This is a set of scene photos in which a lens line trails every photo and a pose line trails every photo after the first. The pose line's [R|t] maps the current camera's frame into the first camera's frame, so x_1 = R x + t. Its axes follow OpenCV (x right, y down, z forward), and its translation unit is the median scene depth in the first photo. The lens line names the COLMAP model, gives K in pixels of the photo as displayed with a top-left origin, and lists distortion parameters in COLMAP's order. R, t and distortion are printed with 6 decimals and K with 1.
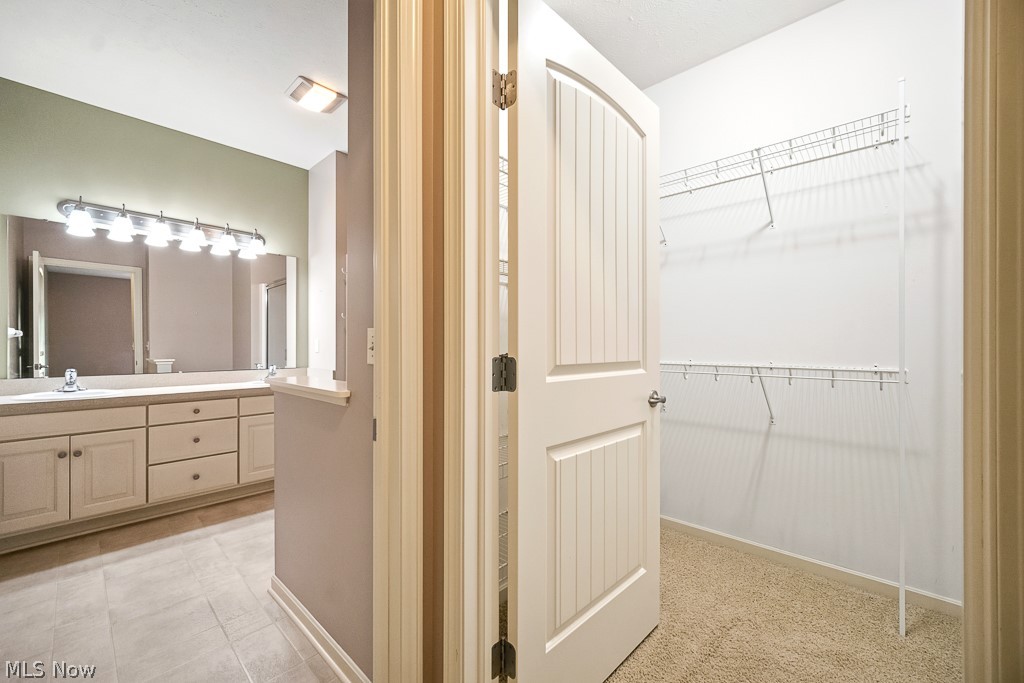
lens RADIAL K [[409.7, 0, 511.4], [0, 409.7, 343.0], [0, 0, 1]] dist [-0.001888, 0.000745]
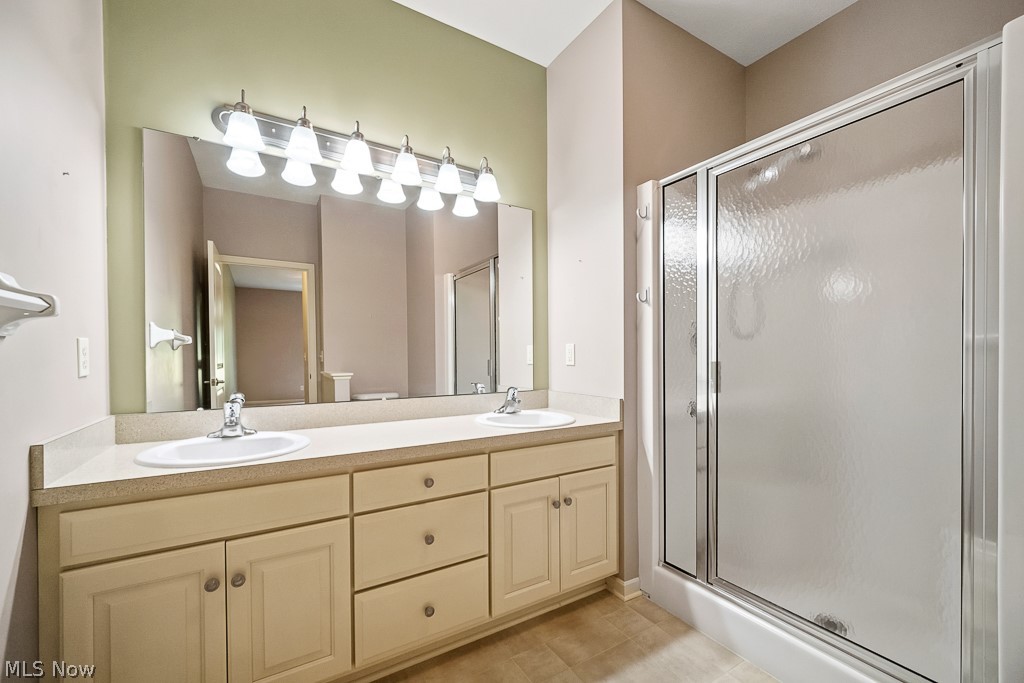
lens RADIAL K [[409.7, 0, 504.9], [0, 409.7, 355.6], [0, 0, 1]] dist [-0.001888, 0.000745]
pose [[0.961187, -0.006578, -0.275819, -0.530545], [0.008786, 0.999938, 0.006773, 0.005735], [0.275758, -0.008933, 0.961186, 0.531773]]
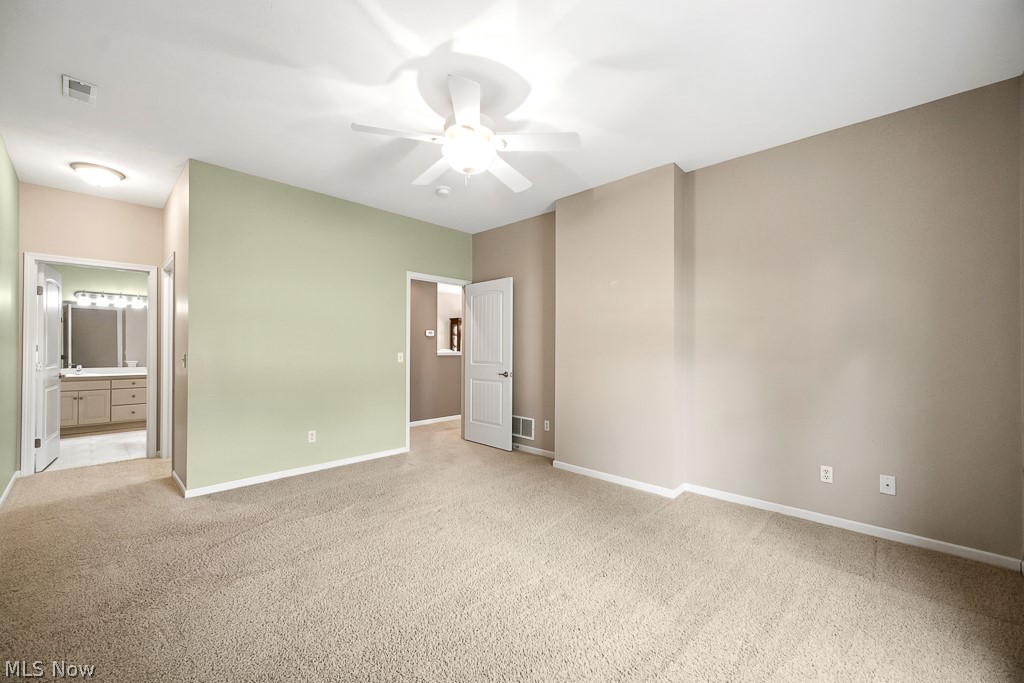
lens RADIAL K [[409.7, 0, 513.7], [0, 409.7, 343.9], [0, 0, 1]] dist [-0.001888, 0.000745]
pose [[0.999895, -0.000007, -0.014482, 1.357867], [-0.000094, 0.999976, -0.006939, -0.036776], [0.014481, 0.006940, 0.999871, -1.228120]]
